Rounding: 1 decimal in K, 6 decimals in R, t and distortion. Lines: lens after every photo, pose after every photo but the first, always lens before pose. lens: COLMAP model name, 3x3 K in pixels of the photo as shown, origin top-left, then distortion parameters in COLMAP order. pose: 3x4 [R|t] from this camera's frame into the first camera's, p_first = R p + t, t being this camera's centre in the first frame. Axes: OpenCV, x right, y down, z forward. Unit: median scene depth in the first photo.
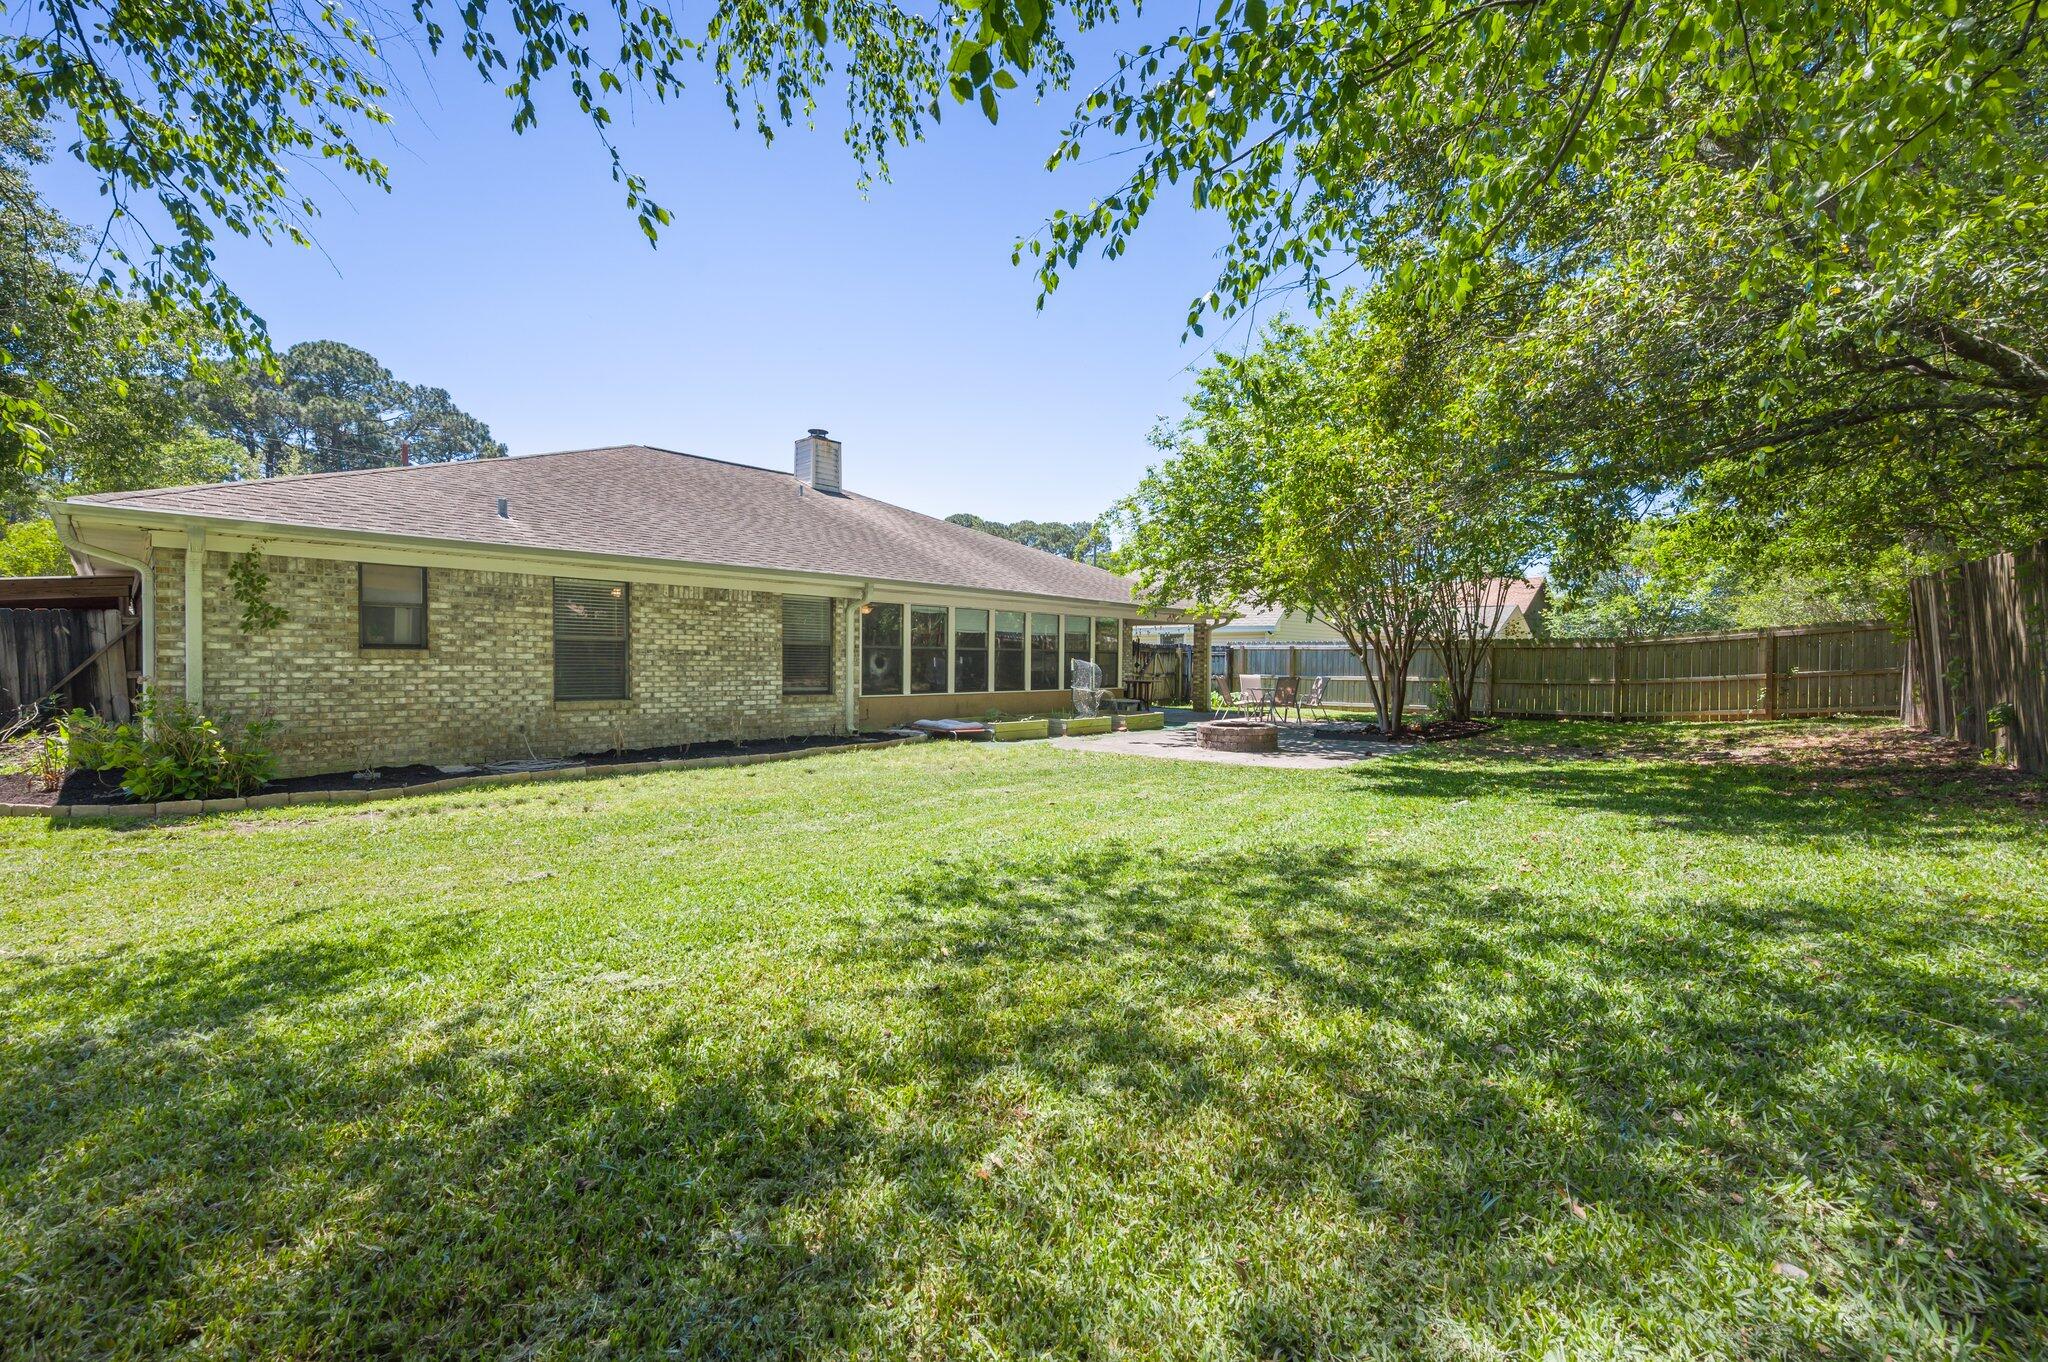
lens RADIAL K [[879.5, 0, 1024.0], [0, 879.5, 681.0], [0, 0, 1]] dist [-0.000202, -0.000004]
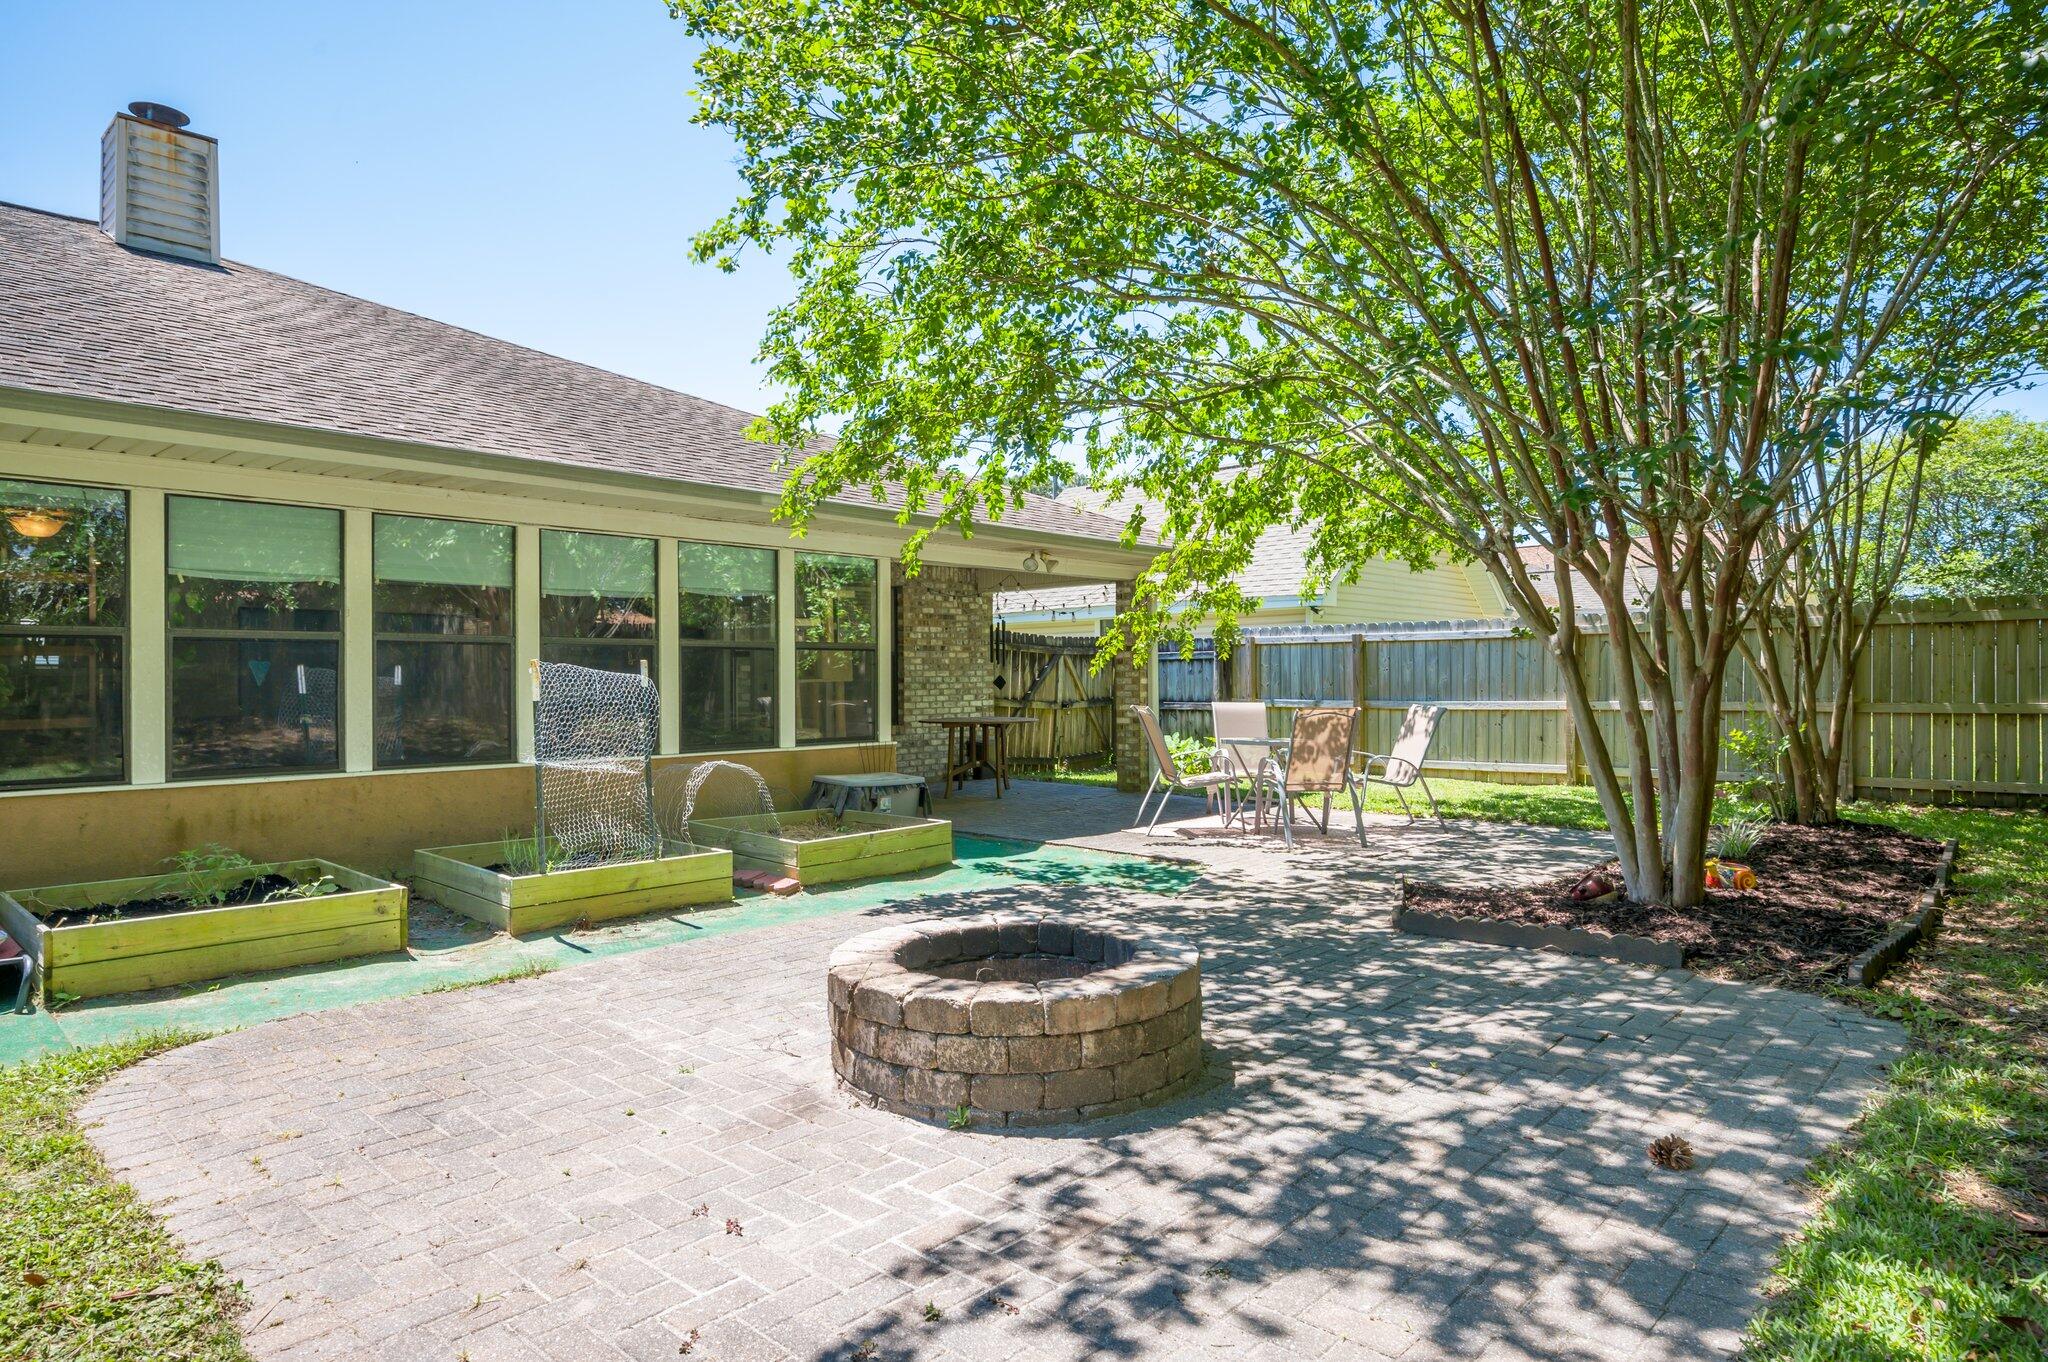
lens RADIAL K [[1243.0, 0, 1024.0], [0, 1243.0, 681.0], [0, 0, 1]] dist [0.002438, 0.000503]
pose [[0.999822, -0.016432, 0.009307, 0.162295], [0.016640, 0.999604, -0.022713, -0.005370], [-0.008930, 0.022863, 0.999699, 0.466296]]
